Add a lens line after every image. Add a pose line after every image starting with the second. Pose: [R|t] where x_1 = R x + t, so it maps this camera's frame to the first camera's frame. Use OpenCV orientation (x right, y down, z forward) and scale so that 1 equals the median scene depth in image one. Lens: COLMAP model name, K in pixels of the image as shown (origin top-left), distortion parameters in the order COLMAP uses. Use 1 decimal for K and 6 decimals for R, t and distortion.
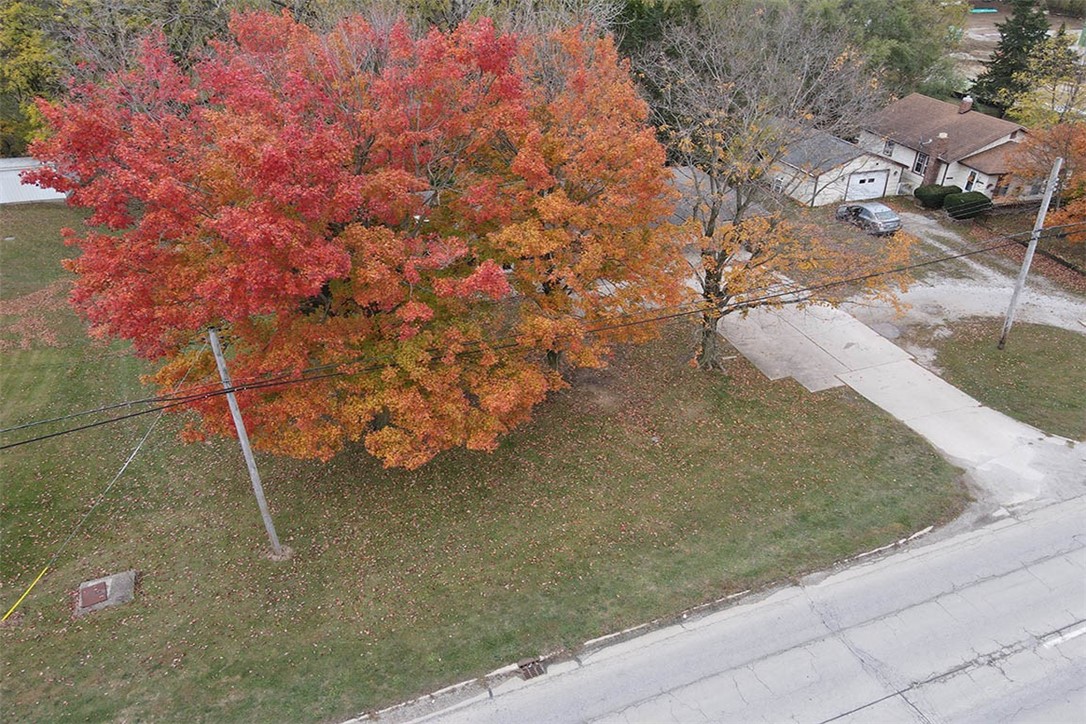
lens RADIAL K [[785.4, 0, 554.9], [0, 785.4, 436.5], [0, 0, 1]] dist [0.004734, 0.009391]
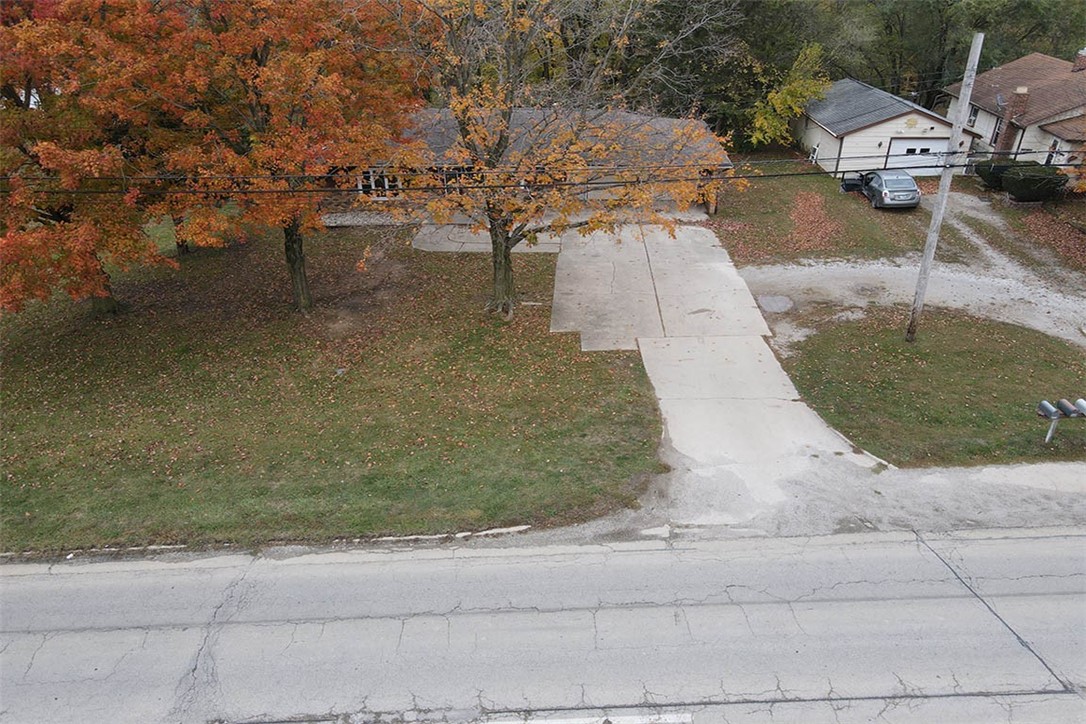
lens RADIAL K [[785.4, 0, 552.9], [0, 785.4, 441.2], [0, 0, 1]] dist [0.004734, 0.009391]
pose [[0.945998, 0.172919, -0.274202, 0.455052], [-0.180982, 0.983477, -0.004183, 0.030430], [0.268948, 0.053583, 0.961663, 0.257526]]
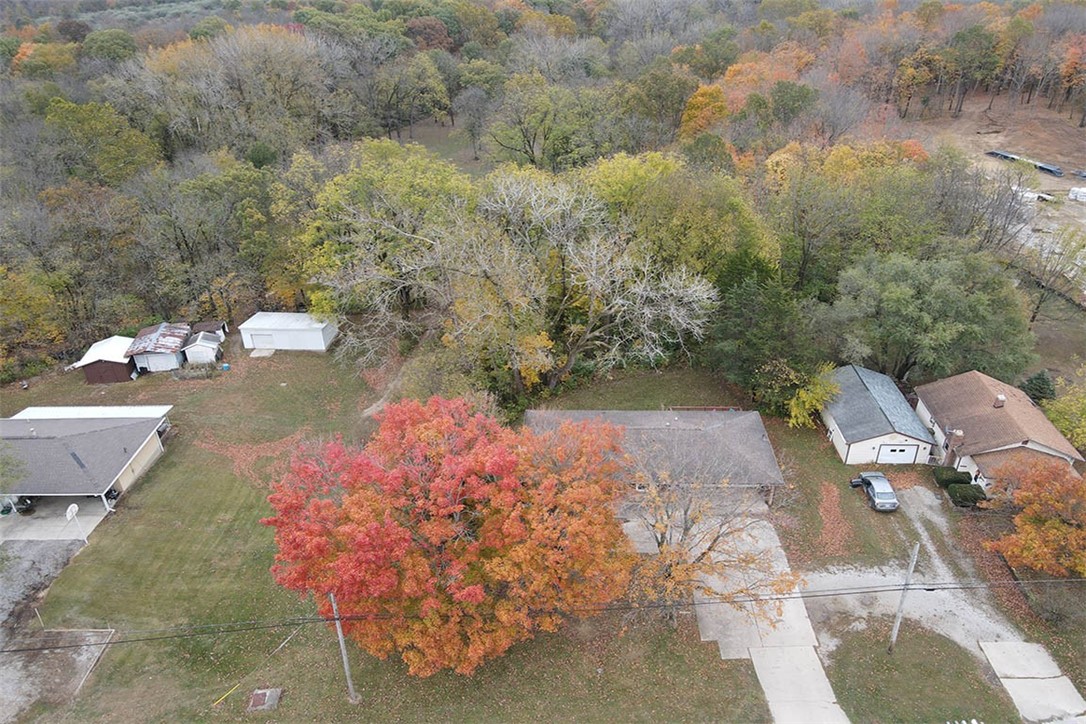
lens RADIAL K [[785.4, 0, 552.4], [0, 785.4, 436.9], [0, 0, 1]] dist [0.004734, 0.009391]
pose [[0.947729, 0.172598, -0.268364, 0.306280], [-0.181788, 0.983291, -0.009580, -0.338752], [0.262226, 0.057865, 0.963270, -0.427477]]
